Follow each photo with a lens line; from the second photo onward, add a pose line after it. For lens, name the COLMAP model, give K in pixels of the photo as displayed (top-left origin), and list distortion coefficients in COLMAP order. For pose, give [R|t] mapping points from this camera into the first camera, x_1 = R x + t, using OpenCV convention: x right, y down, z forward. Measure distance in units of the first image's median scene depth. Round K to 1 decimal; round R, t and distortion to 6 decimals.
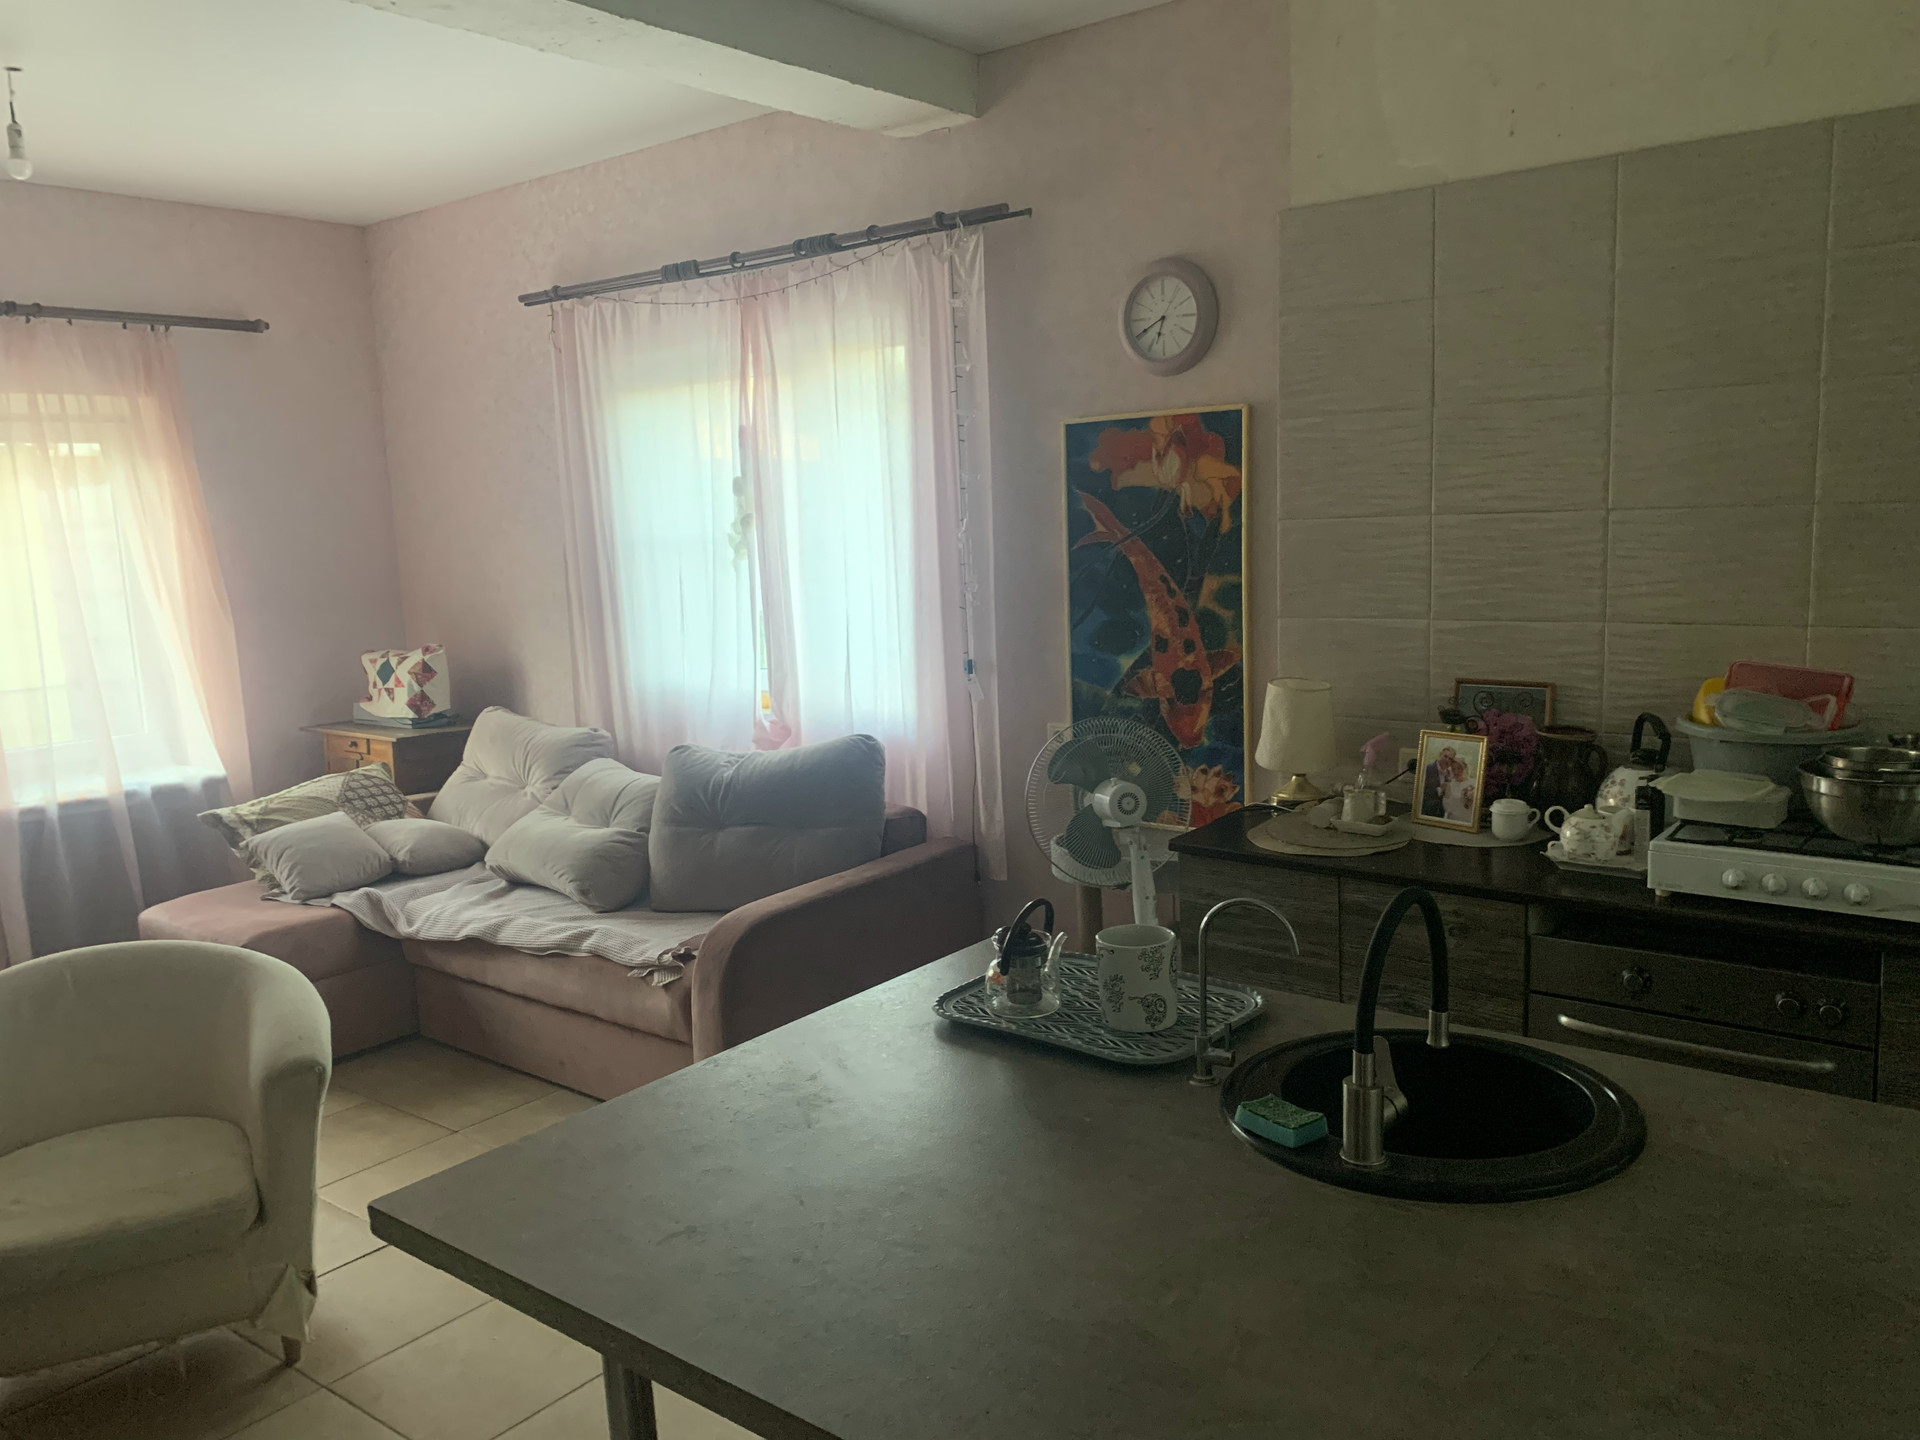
lens RADIAL K [[1464.2, 0, 976.4], [0, 1464.2, 742.0], [0, 0, 1]] dist [0.083377, -0.102526]
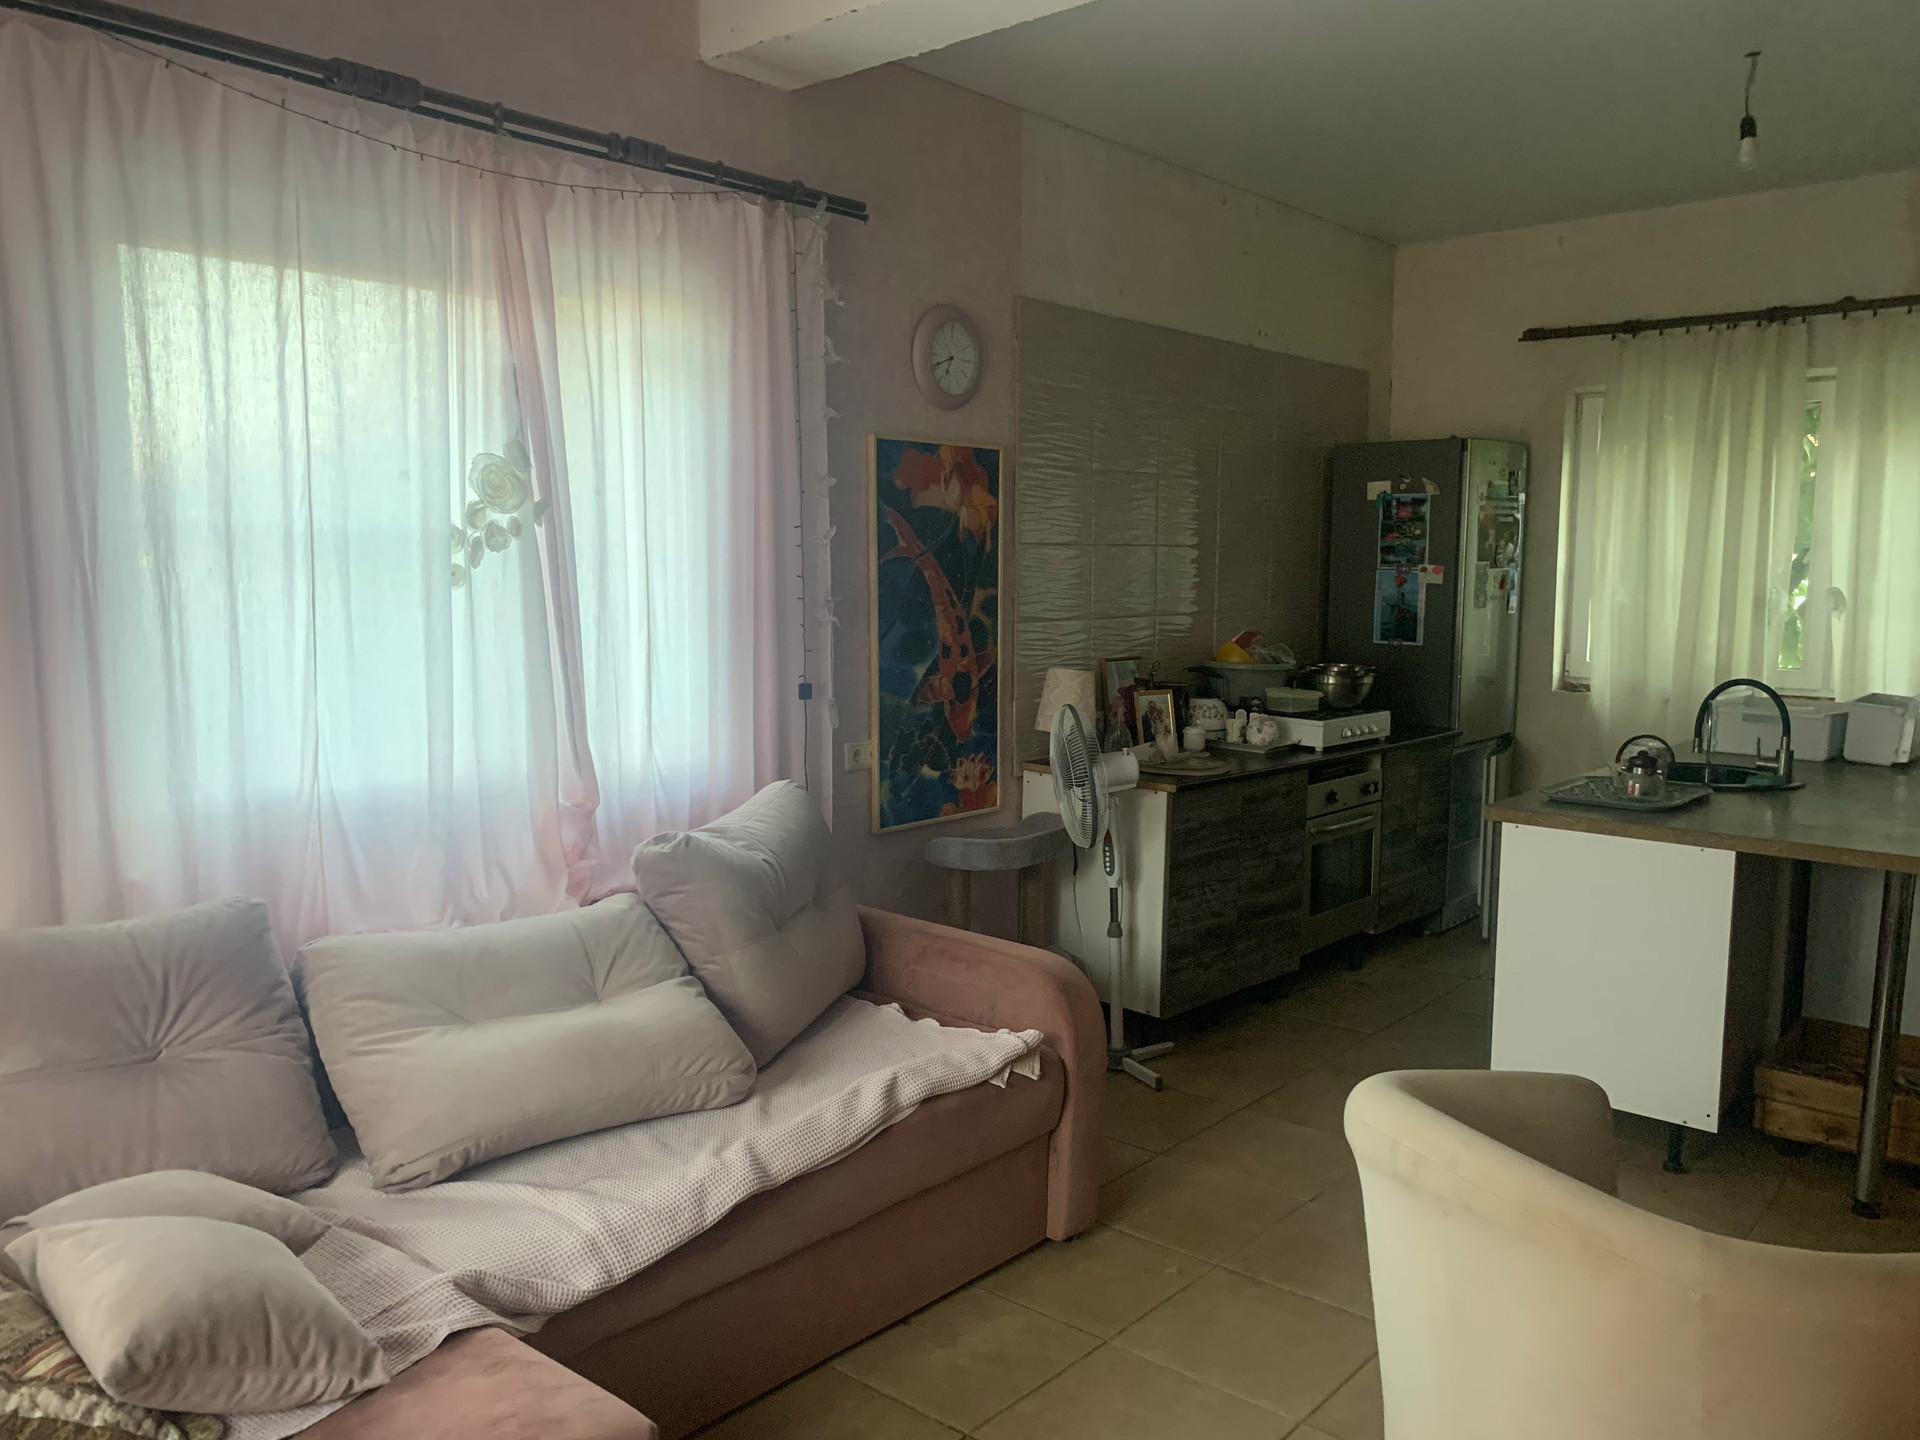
lens RADIAL K [[1464.2, 0, 976.4], [0, 1464.2, 742.0], [0, 0, 1]] dist [0.083377, -0.102526]
pose [[0.036562, -0.083793, 0.995812, -0.975219], [0.150786, 0.985532, 0.077391, -0.081404], [-0.987890, 0.147325, 0.048668, 0.937439]]
